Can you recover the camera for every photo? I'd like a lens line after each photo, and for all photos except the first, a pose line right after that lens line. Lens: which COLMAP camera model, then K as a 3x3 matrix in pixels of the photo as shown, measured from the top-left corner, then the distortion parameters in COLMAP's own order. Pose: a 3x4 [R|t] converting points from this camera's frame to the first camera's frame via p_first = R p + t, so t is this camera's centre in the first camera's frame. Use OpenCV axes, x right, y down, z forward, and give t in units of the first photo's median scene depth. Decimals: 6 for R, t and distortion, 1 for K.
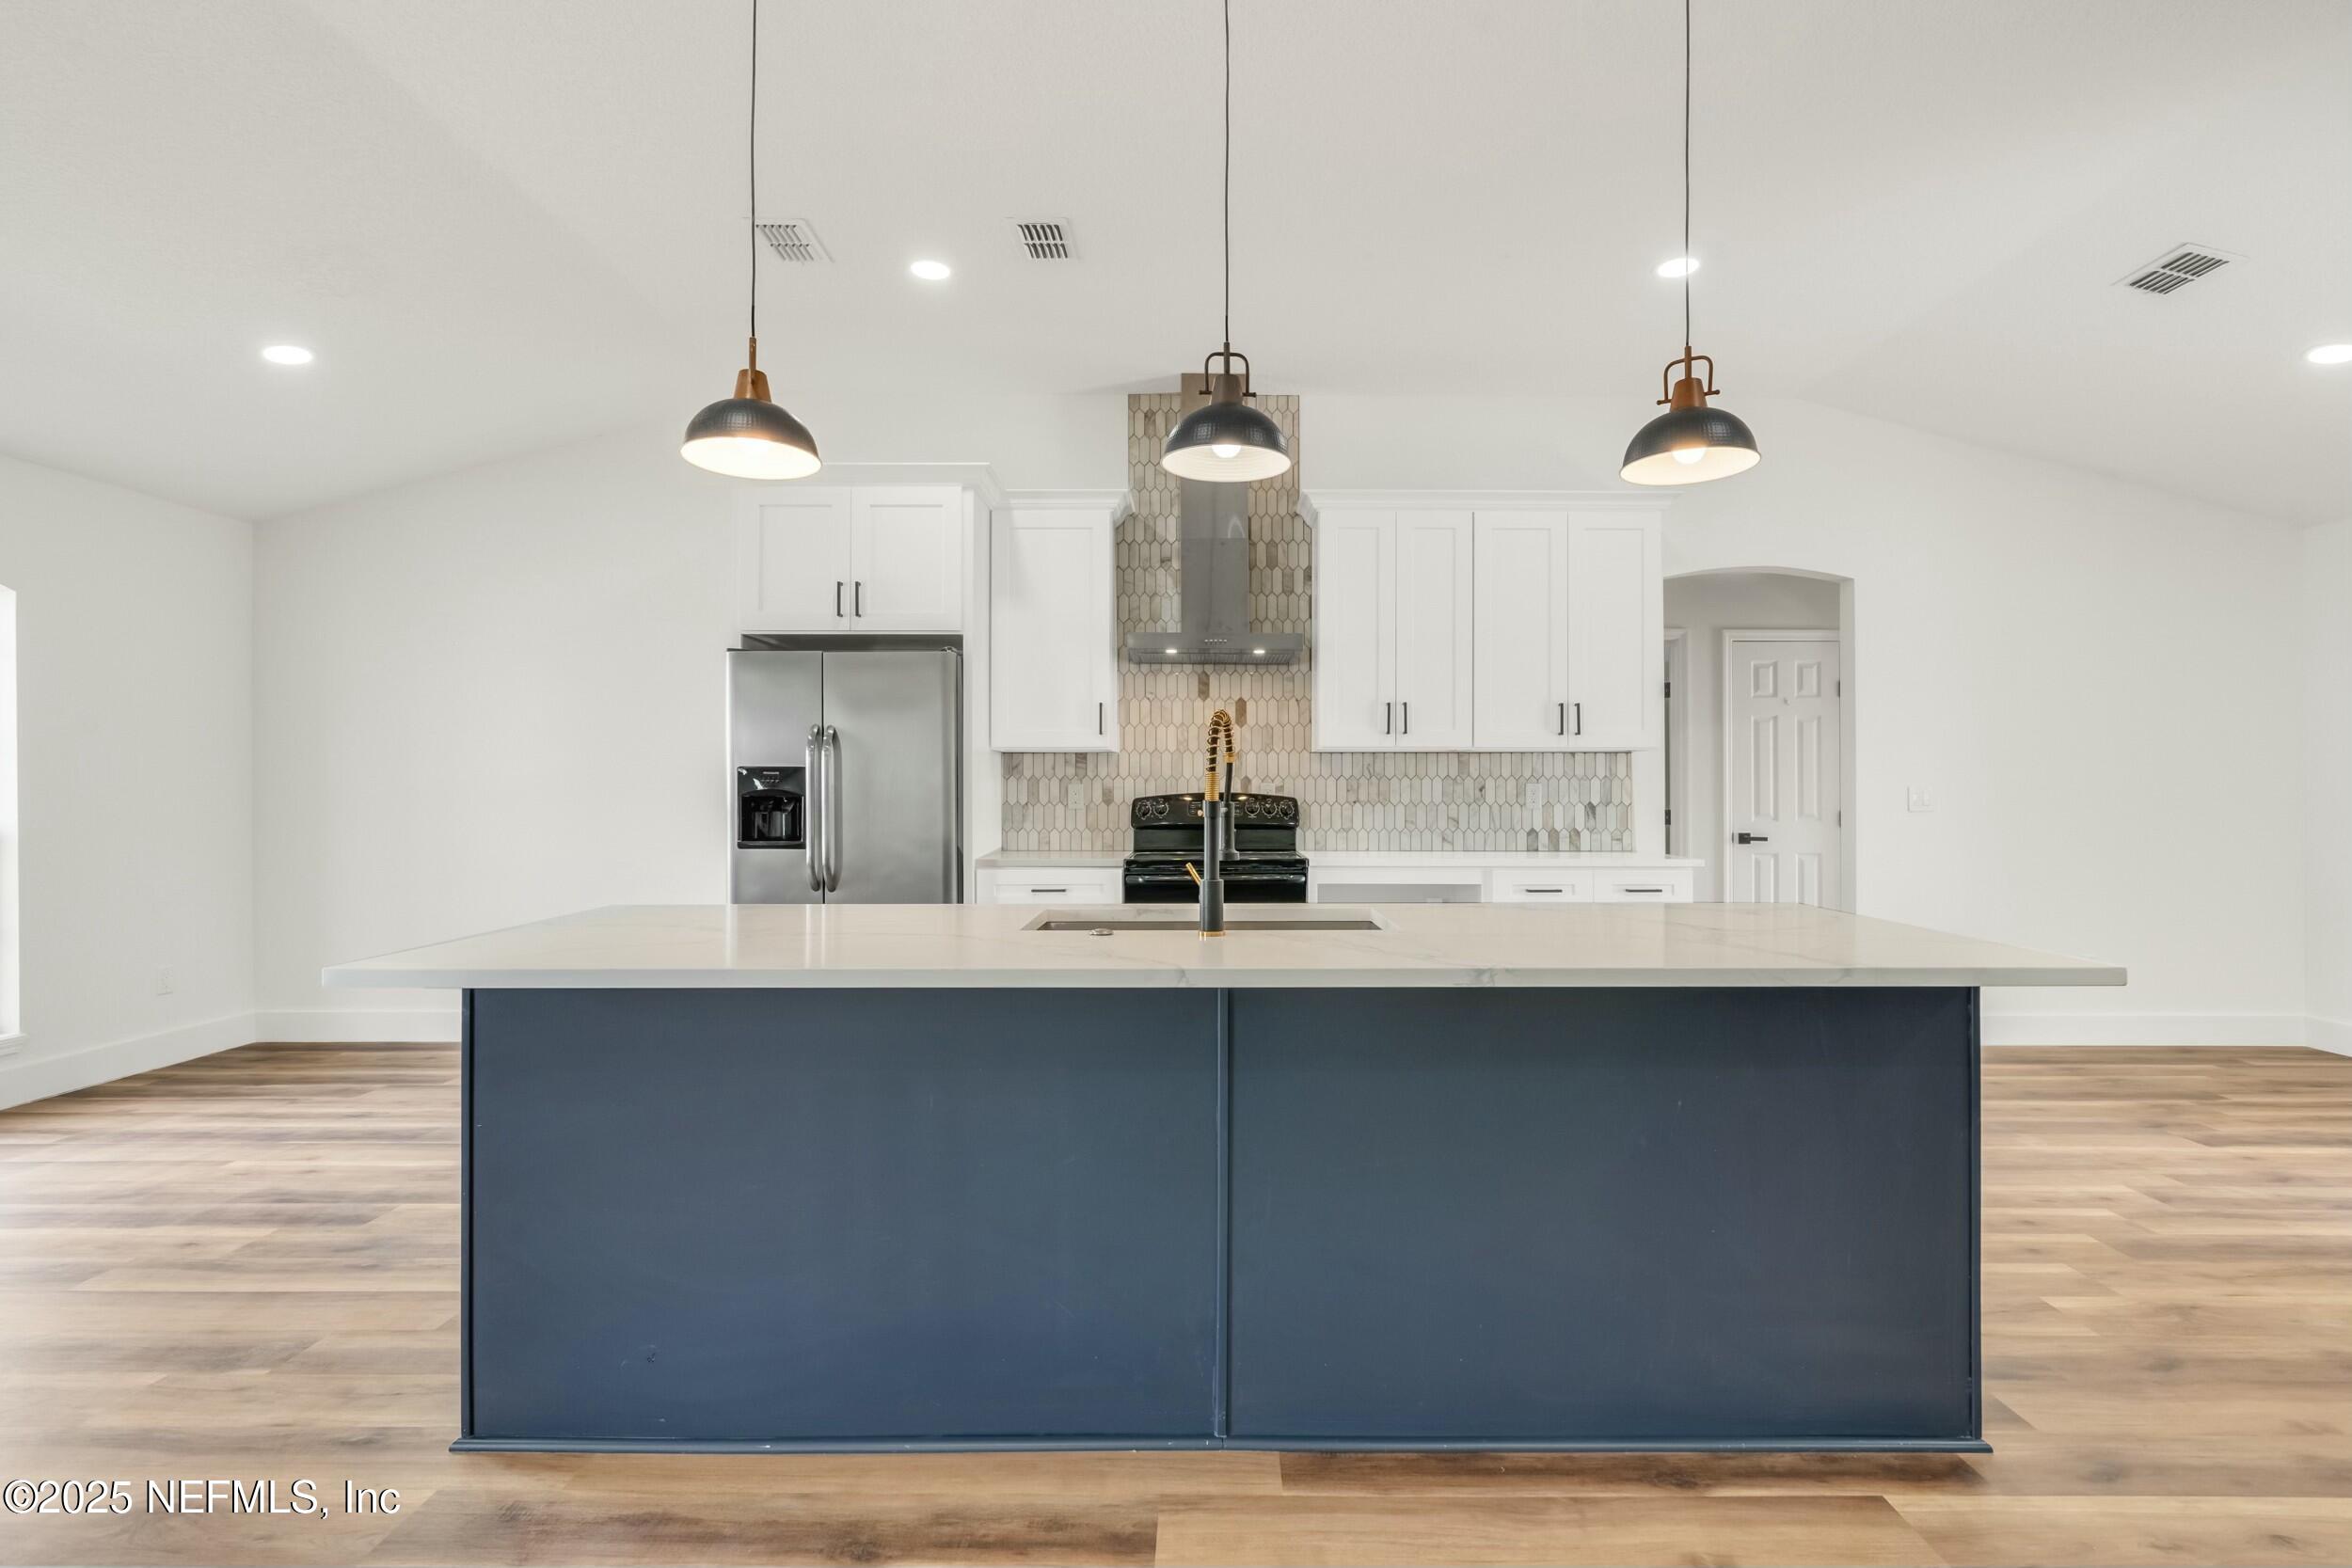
lens RADIAL K [[1090.3, 0, 1204.9], [0, 1090.3, 787.2], [0, 0, 1]] dist [-0.011901, 0.003503]
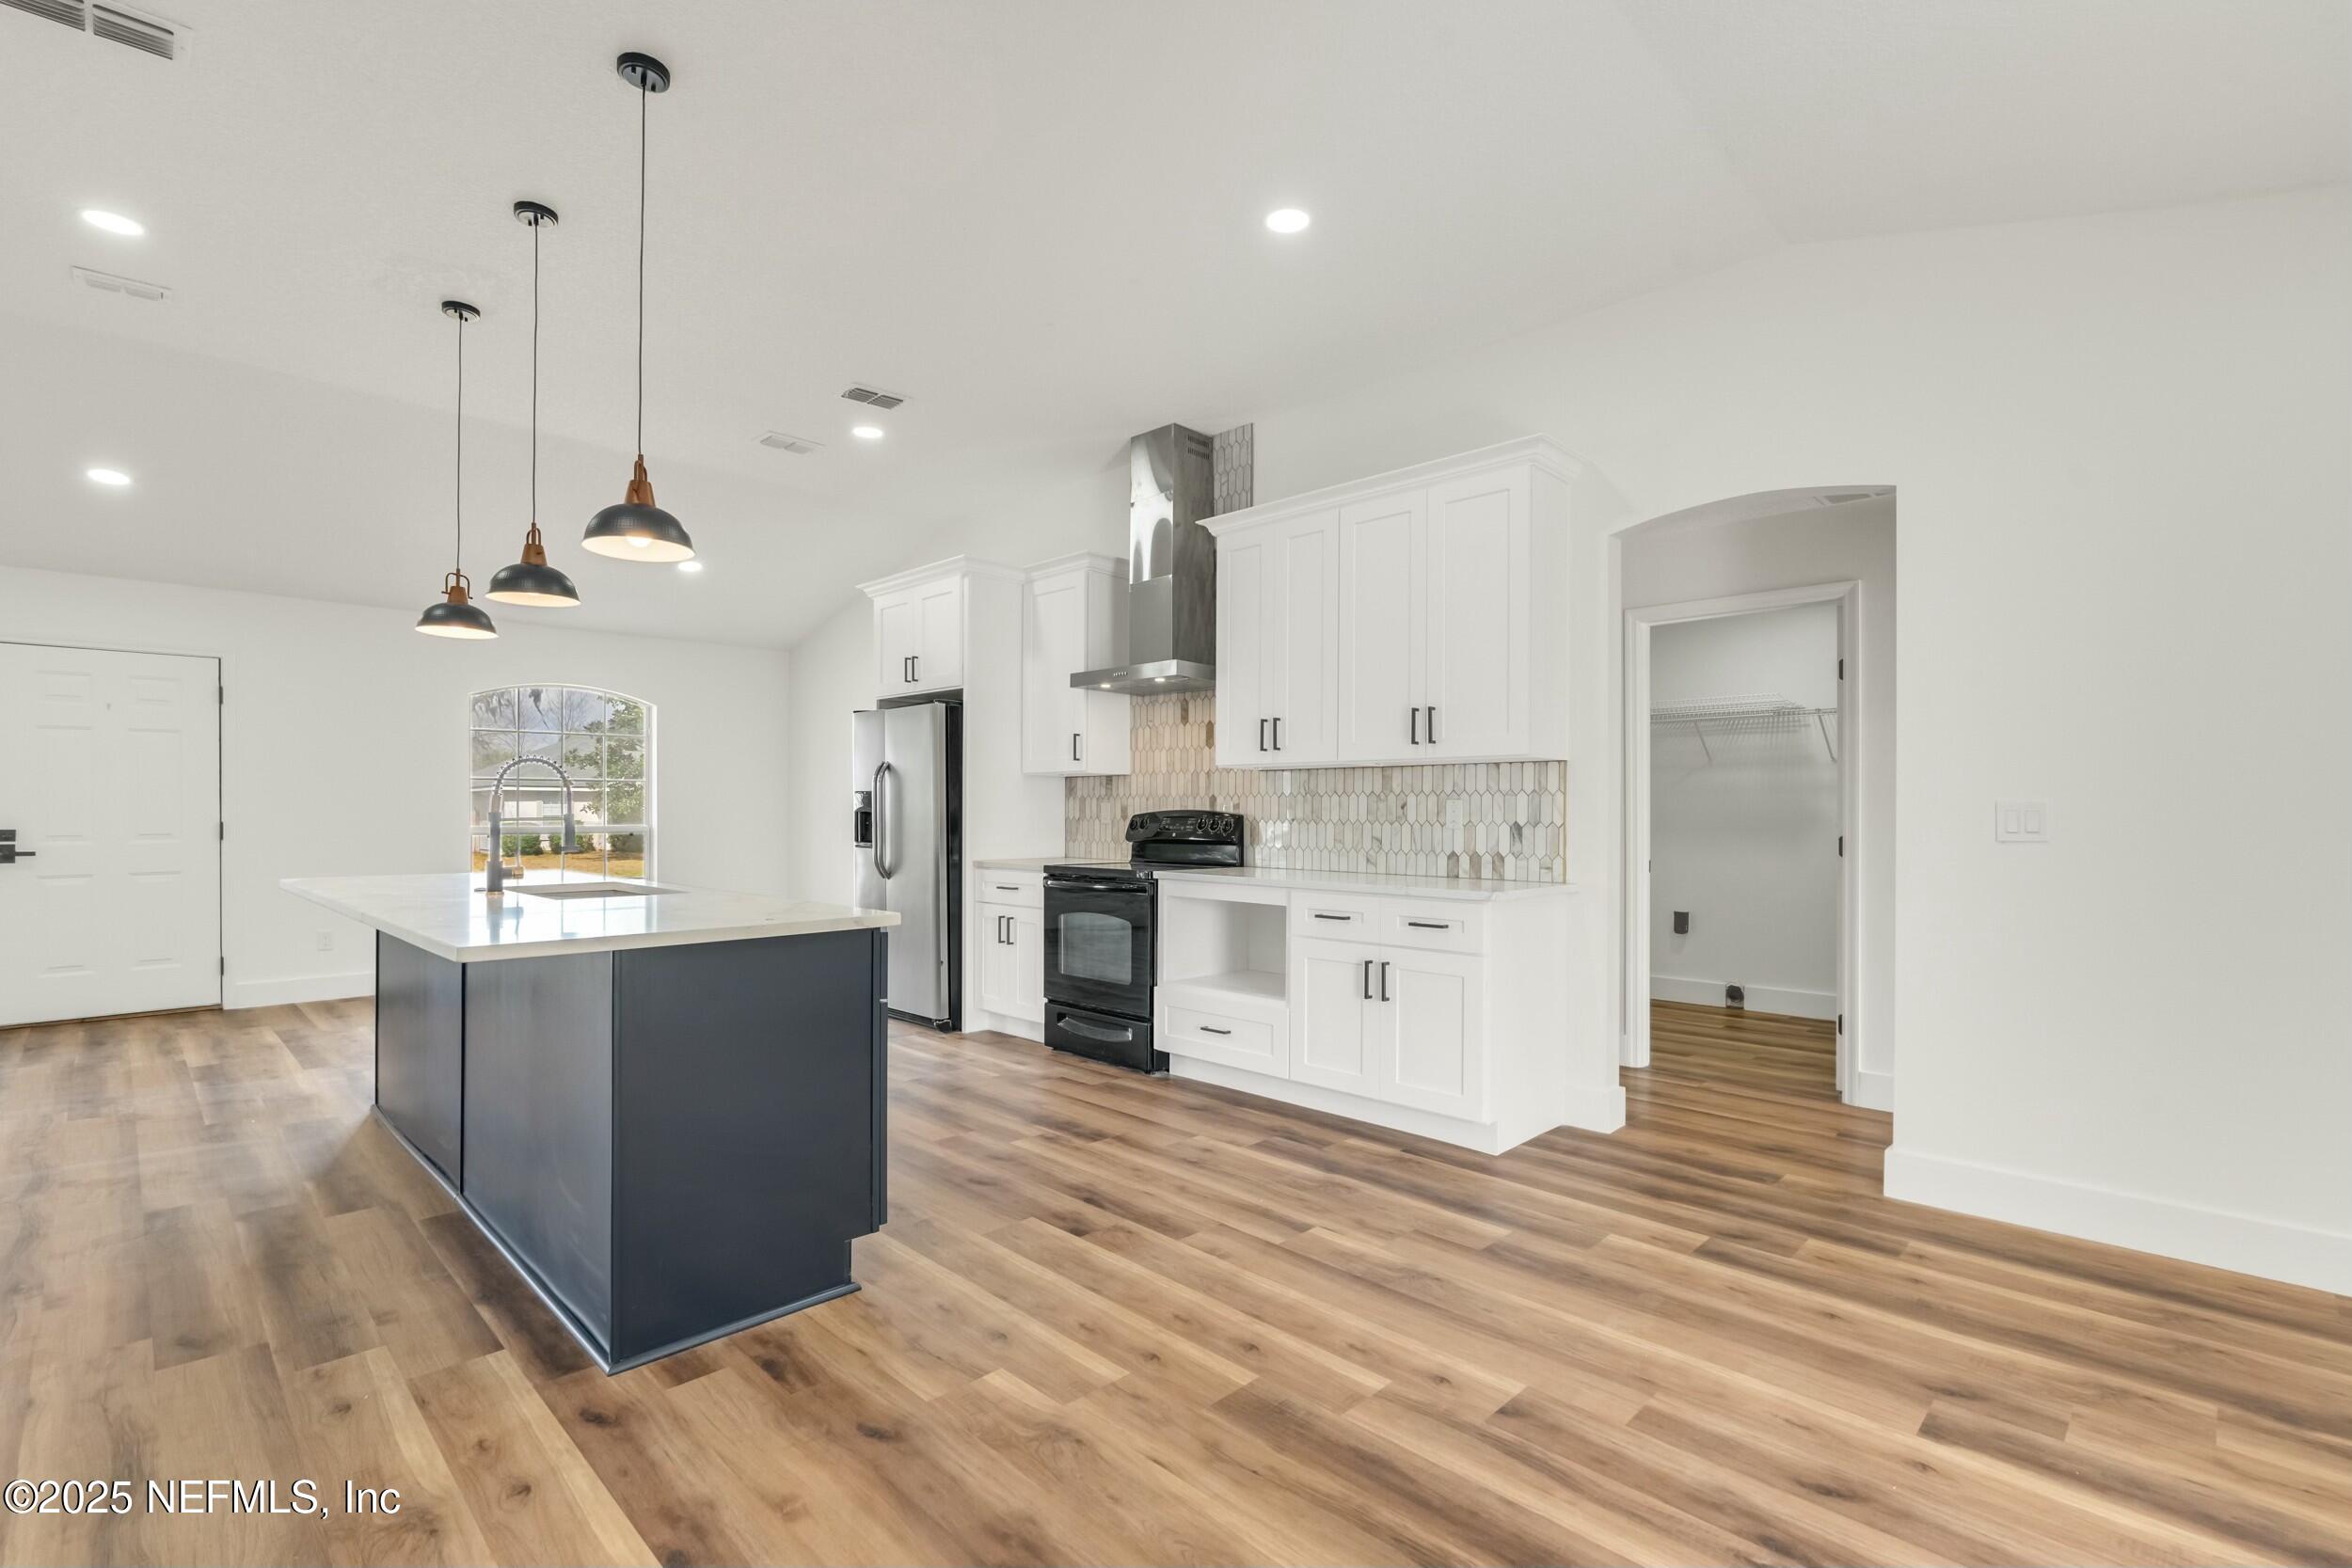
lens RADIAL K [[1066.8, 0, 1170.6], [0, 1066.8, 807.6], [0, 0, 1]] dist [-0.012028, 0.005014]
pose [[0.709823, -0.000153, -0.704380, 0.741361], [0.000325, 1.000000, 0.000110, 0.002466], [0.704380, -0.000307, 0.709823, 0.234175]]
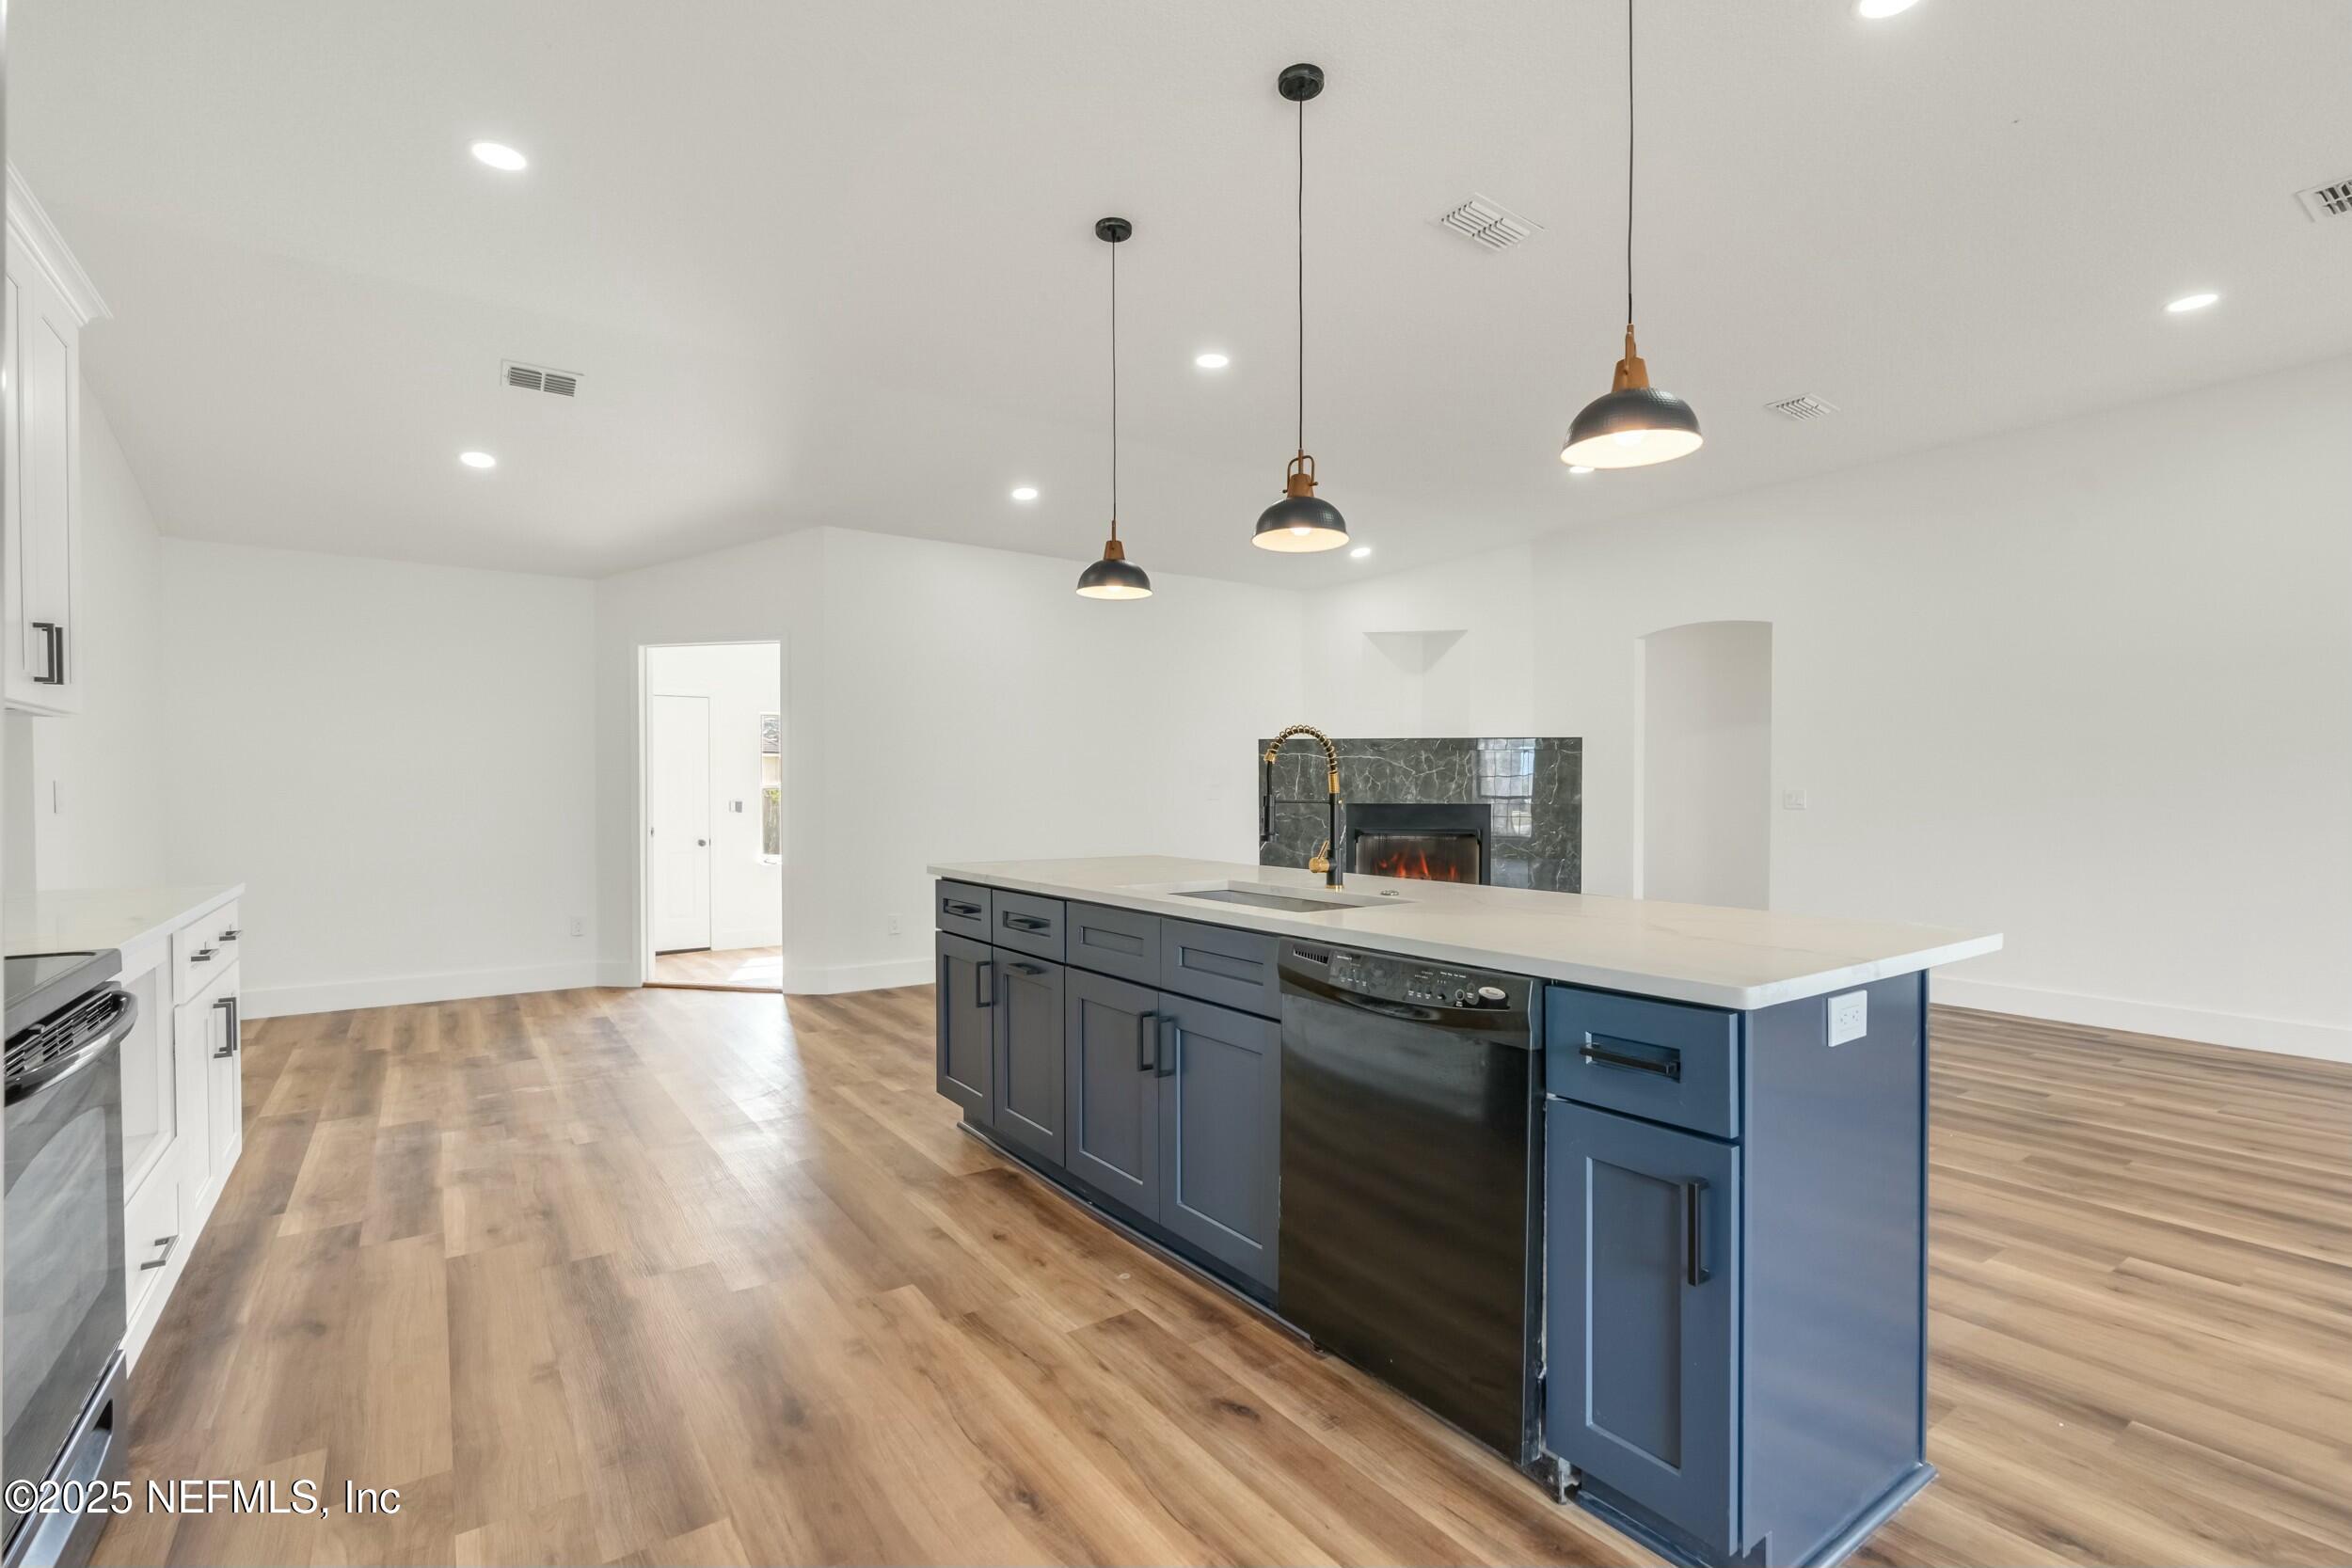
lens RADIAL K [[1066.8, 0, 1176.4], [0, 1066.8, 809.5], [0, 0, 1]] dist [-0.012028, 0.005014]
pose [[-0.579179, -0.017379, 0.815015, -0.401455], [-0.004000, 0.999821, 0.018477, 0.002792], [-0.815191, 0.007442, -0.579145, 0.790363]]
